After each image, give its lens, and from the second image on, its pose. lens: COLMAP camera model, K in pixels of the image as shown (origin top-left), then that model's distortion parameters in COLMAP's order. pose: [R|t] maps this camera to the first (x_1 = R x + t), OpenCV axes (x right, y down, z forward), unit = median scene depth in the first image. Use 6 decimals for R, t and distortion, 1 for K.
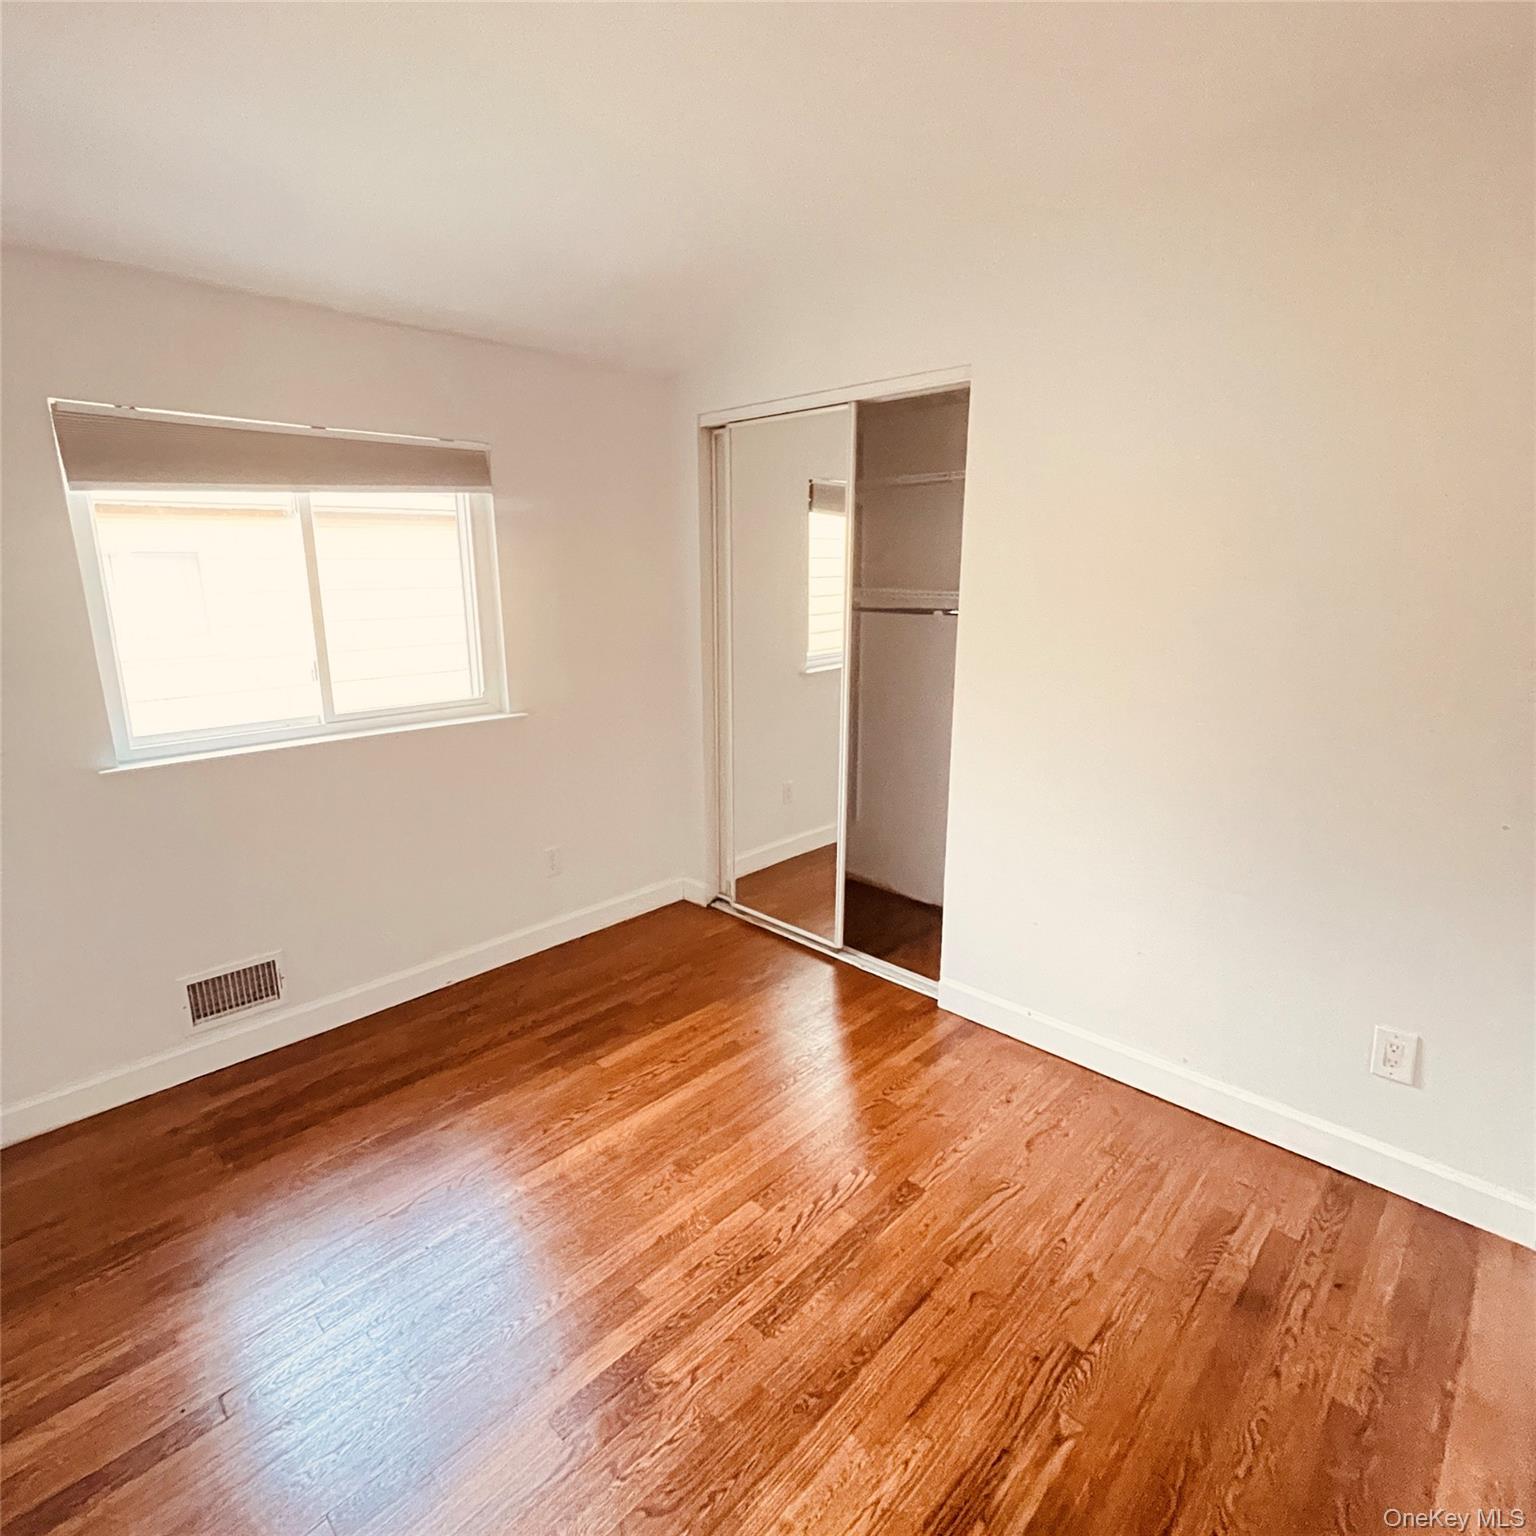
lens RADIAL K [[835.0, 0, 737.5], [0, 835.0, 762.3], [0, 0, 1]] dist [-0.002877, 0.003077]
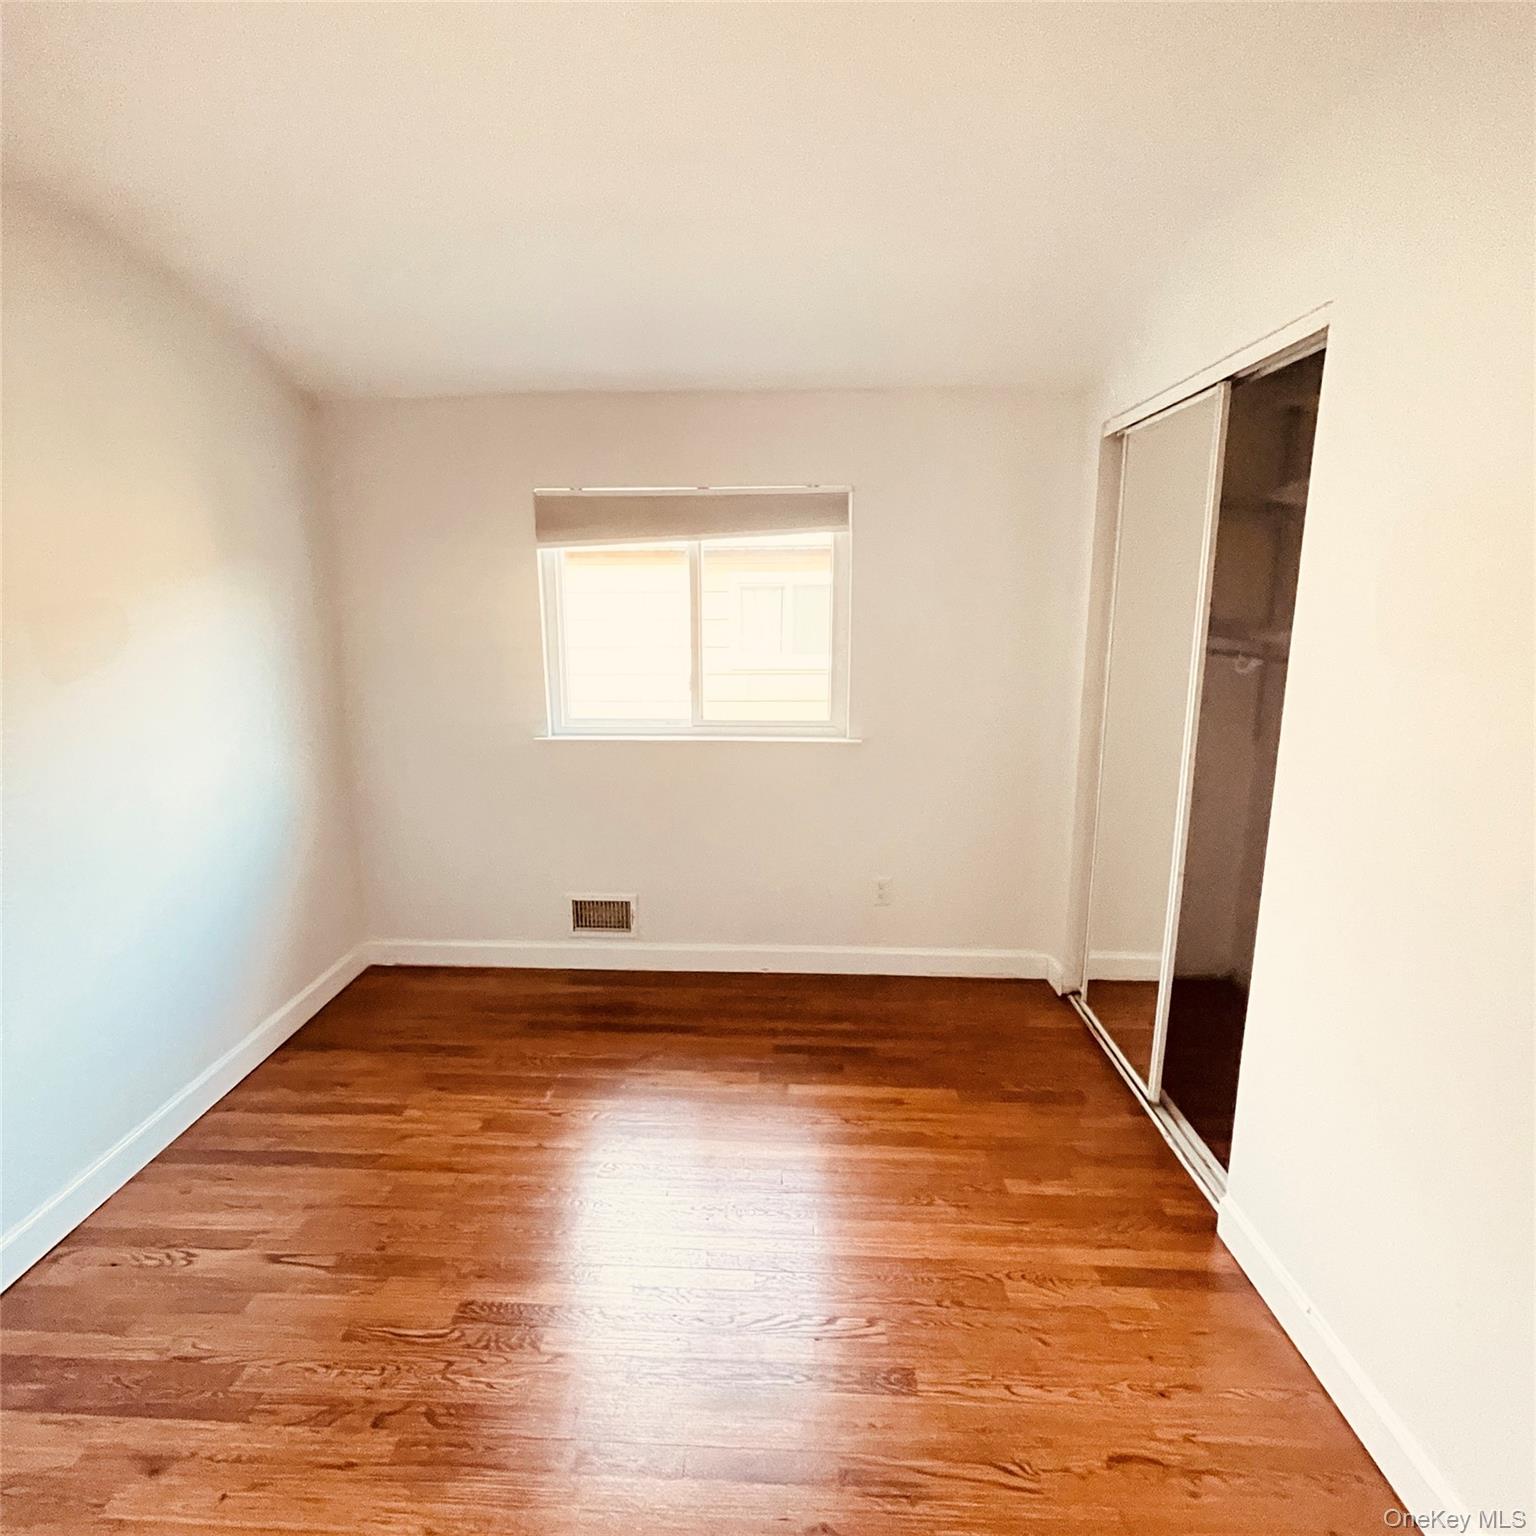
lens RADIAL K [[835.0, 0, 761.1], [0, 835.0, 767.4], [0, 0, 1]] dist [-0.002877, 0.003077]
pose [[0.672055, 0.151426, -0.724853, 0.484951], [-0.171329, 0.984105, 0.046736, -0.062656], [0.720409, 0.092779, 0.687316, 0.241599]]
